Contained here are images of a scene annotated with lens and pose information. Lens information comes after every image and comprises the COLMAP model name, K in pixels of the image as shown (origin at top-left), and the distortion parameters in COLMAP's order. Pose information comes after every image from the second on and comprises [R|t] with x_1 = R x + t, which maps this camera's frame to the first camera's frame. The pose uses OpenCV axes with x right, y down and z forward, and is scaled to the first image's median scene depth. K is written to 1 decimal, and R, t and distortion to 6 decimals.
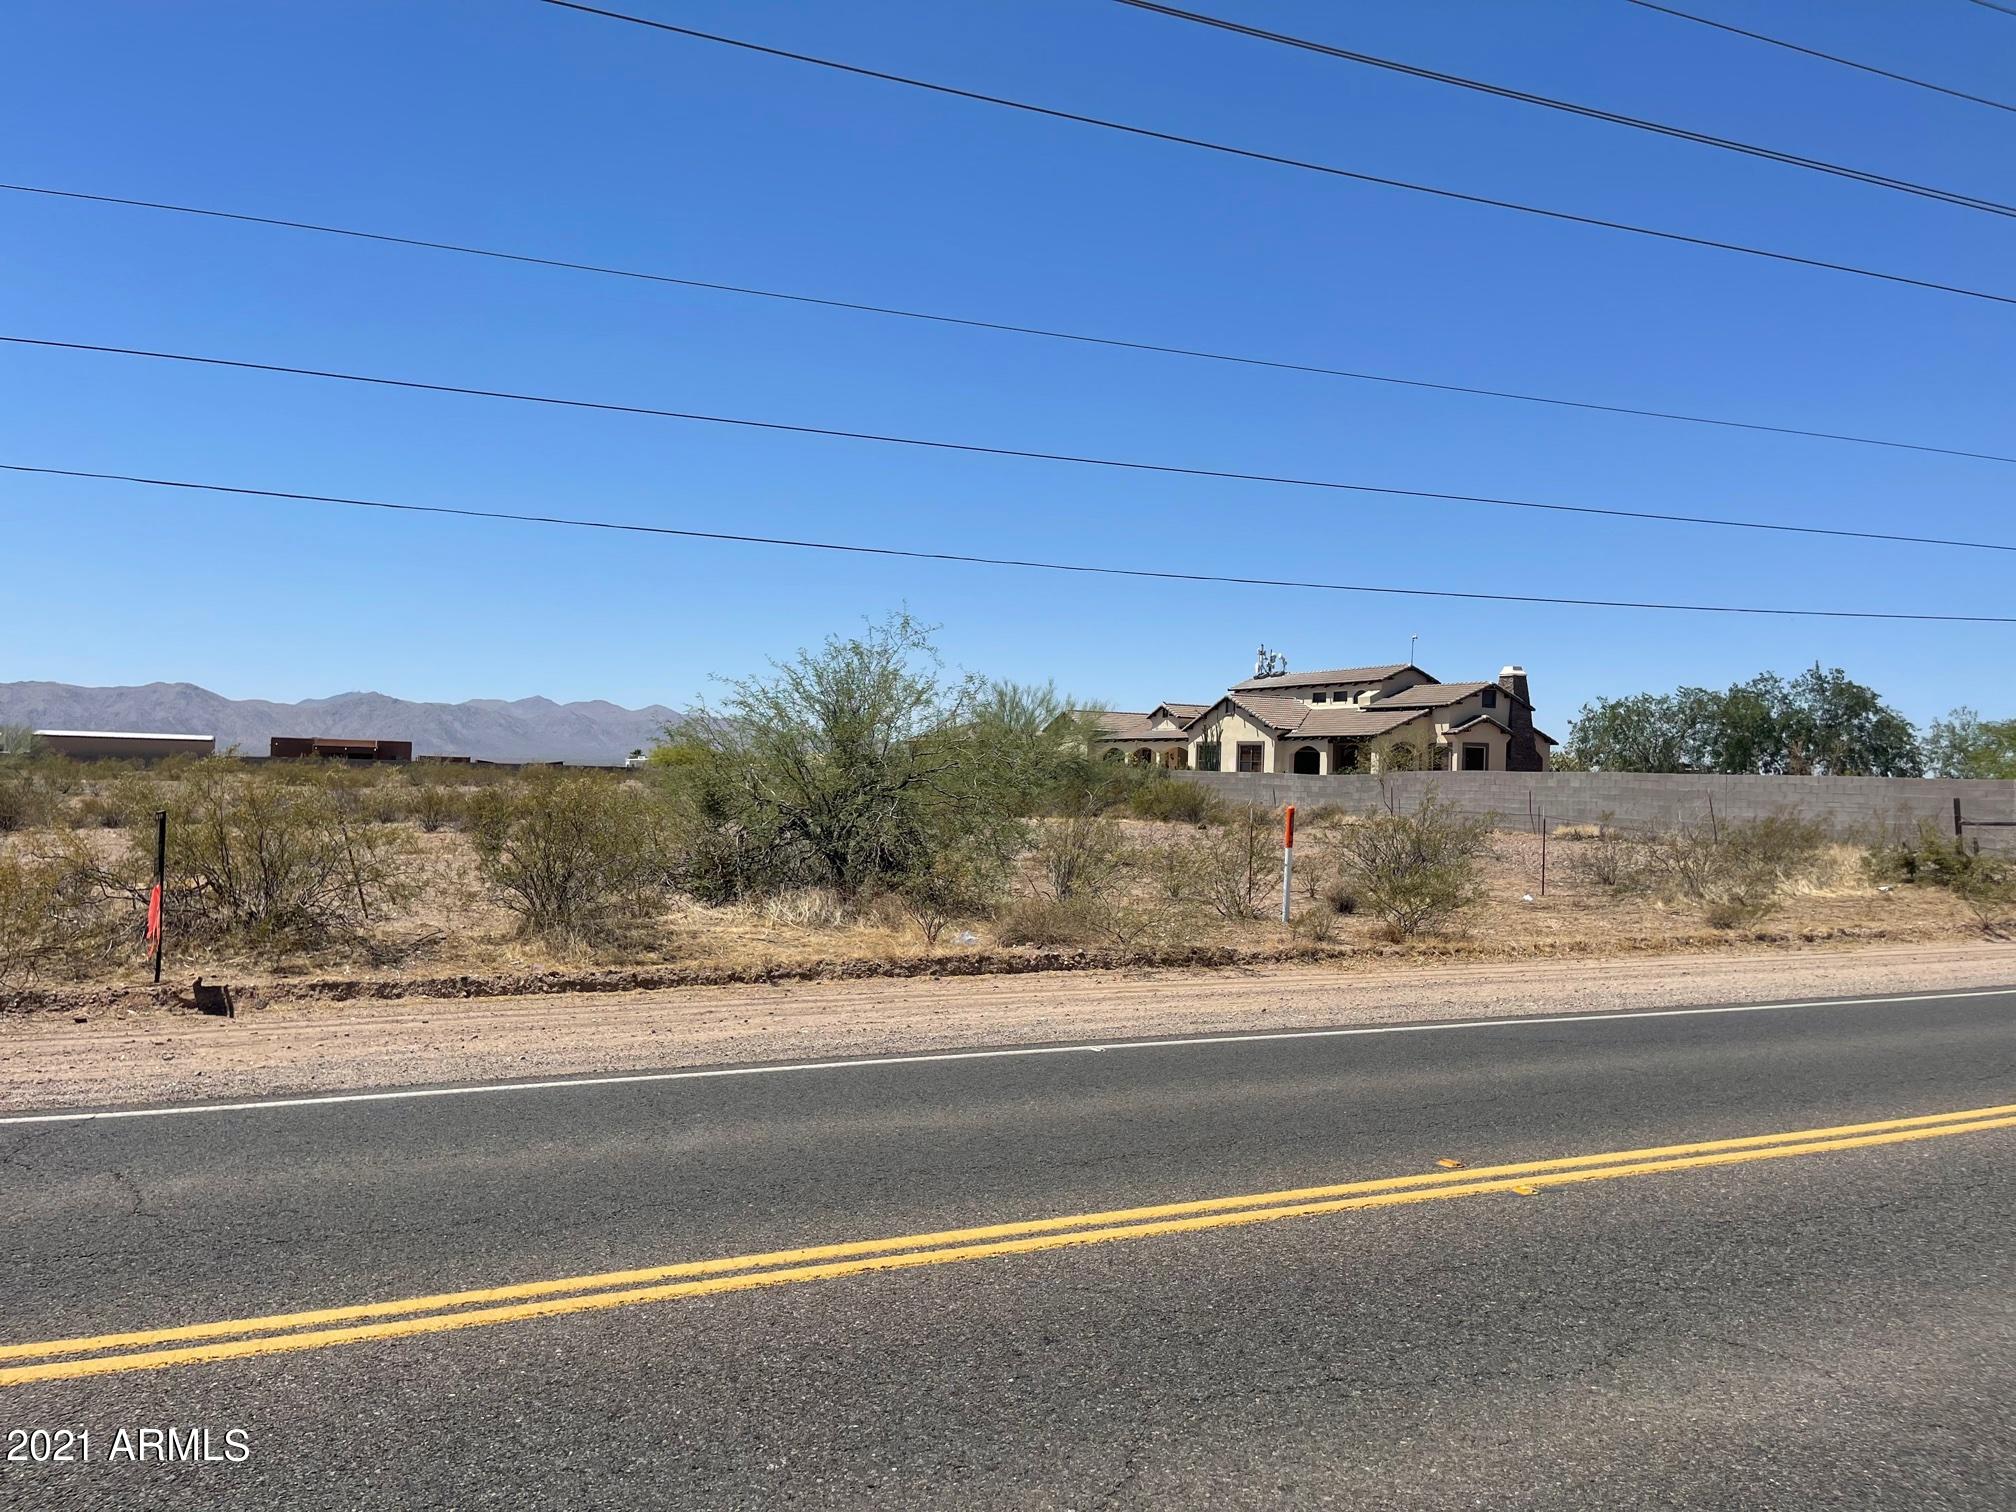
lens RADIAL K [[1545.2, 0, 1005.1], [0, 1545.2, 753.4], [0, 0, 1]] dist [0.040129, -0.007054]
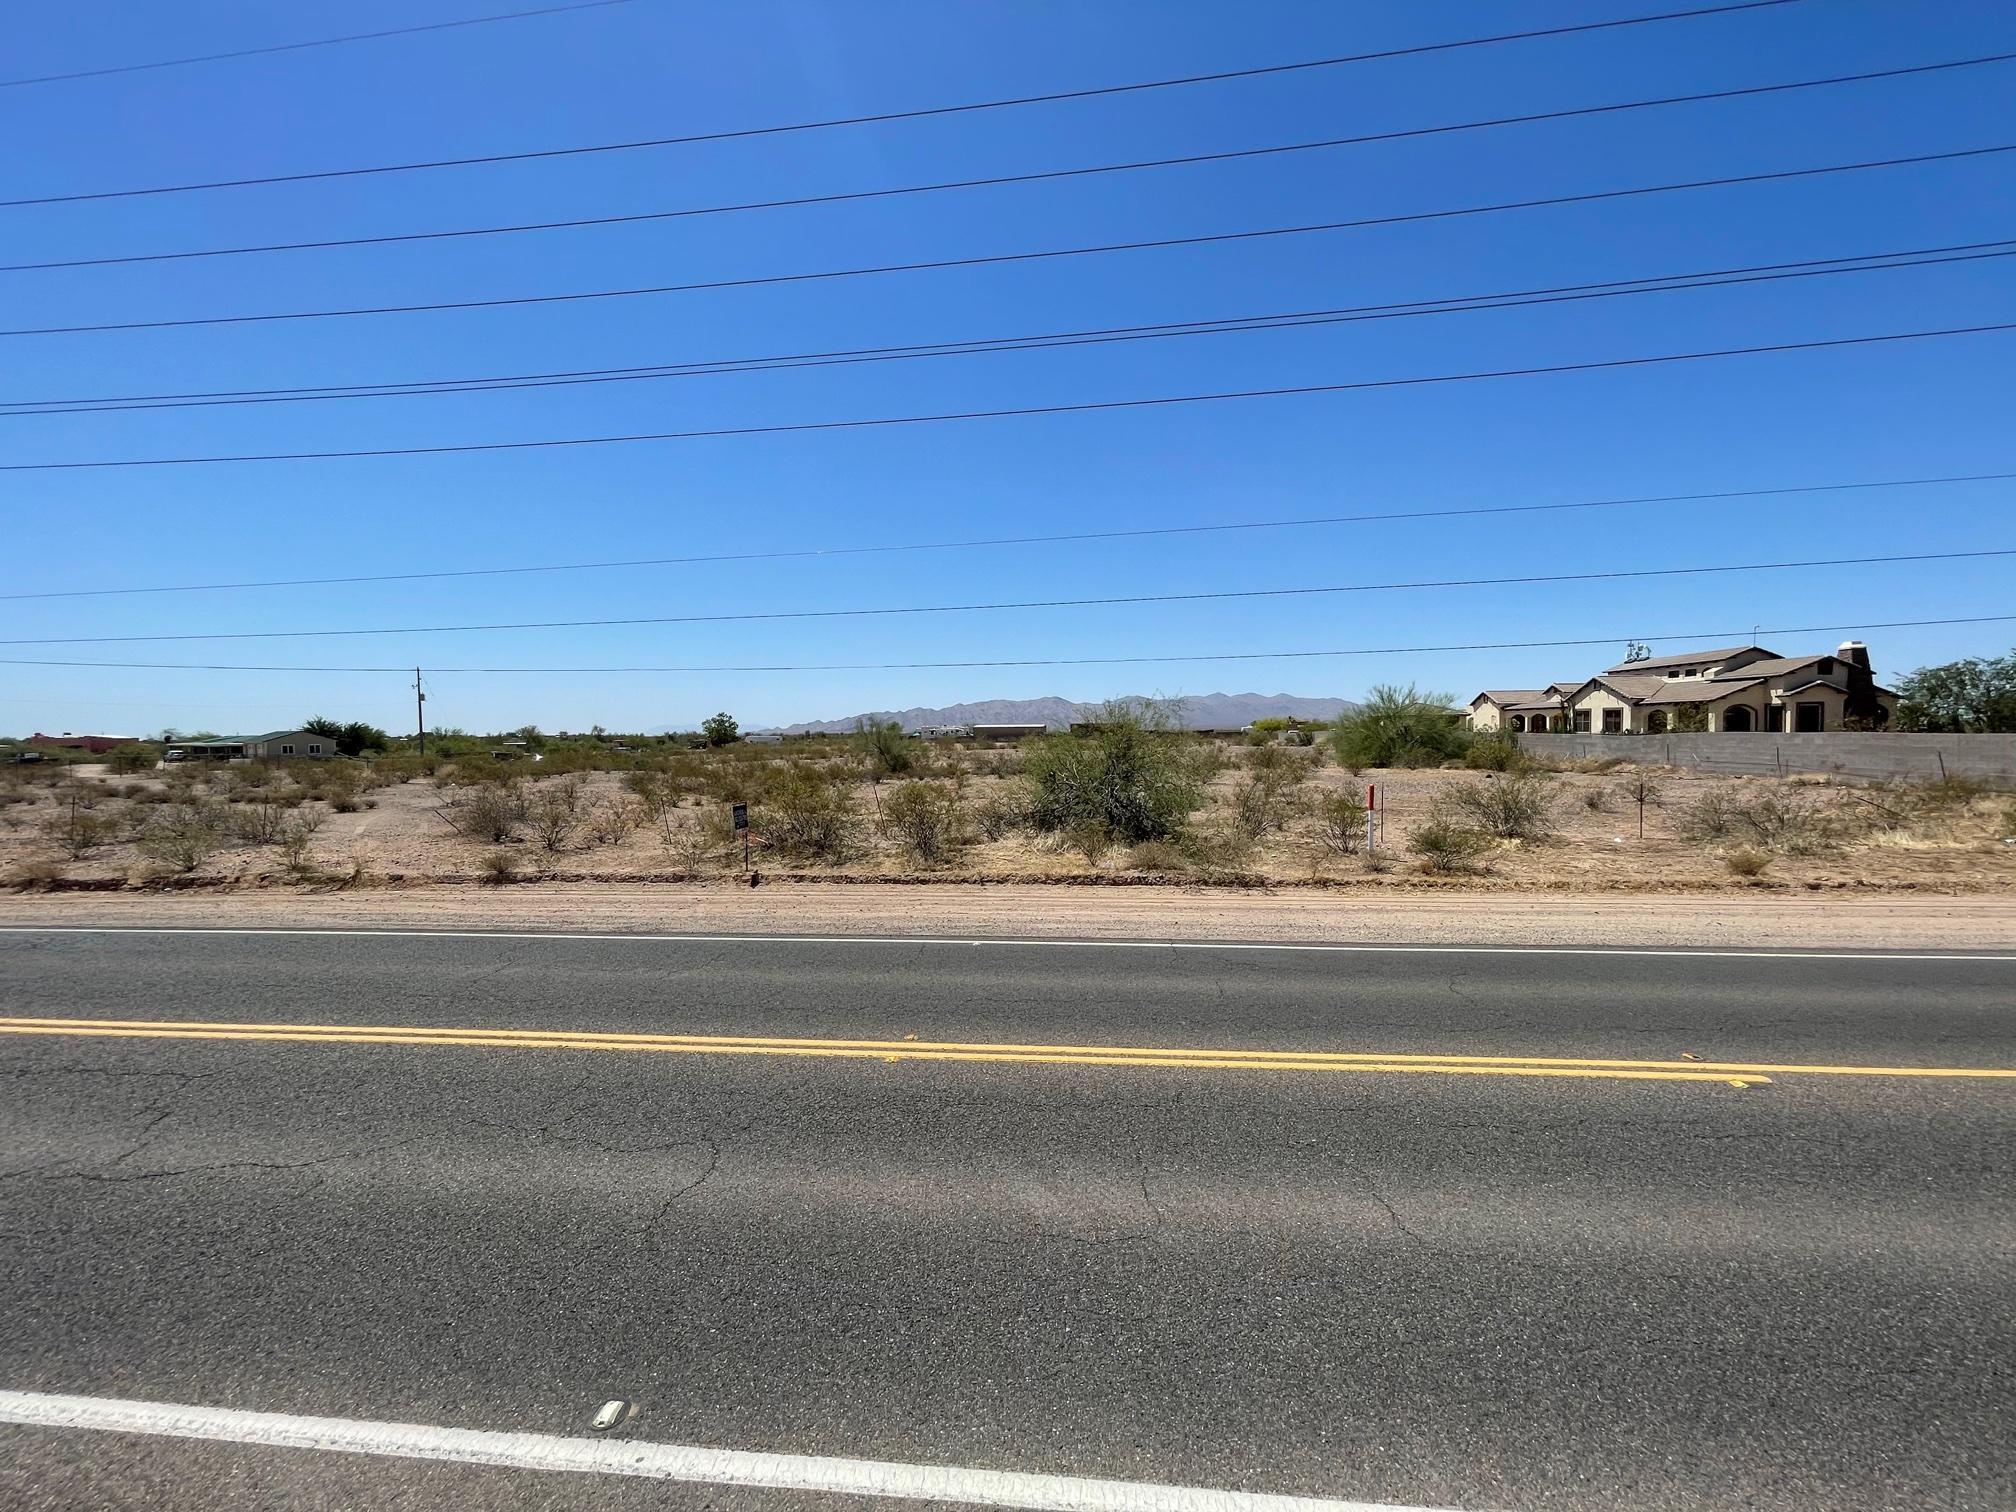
lens RADIAL K [[836.7, 0, 1010.1], [0, 836.7, 760.5], [0, 0, 1]] dist [-0.001290, -0.000089]
pose [[0.843348, -0.014331, -0.537177, 0.108281], [0.041124, 0.998434, 0.037926, -0.012134], [0.535793, -0.054076, 0.842616, 0.026269]]
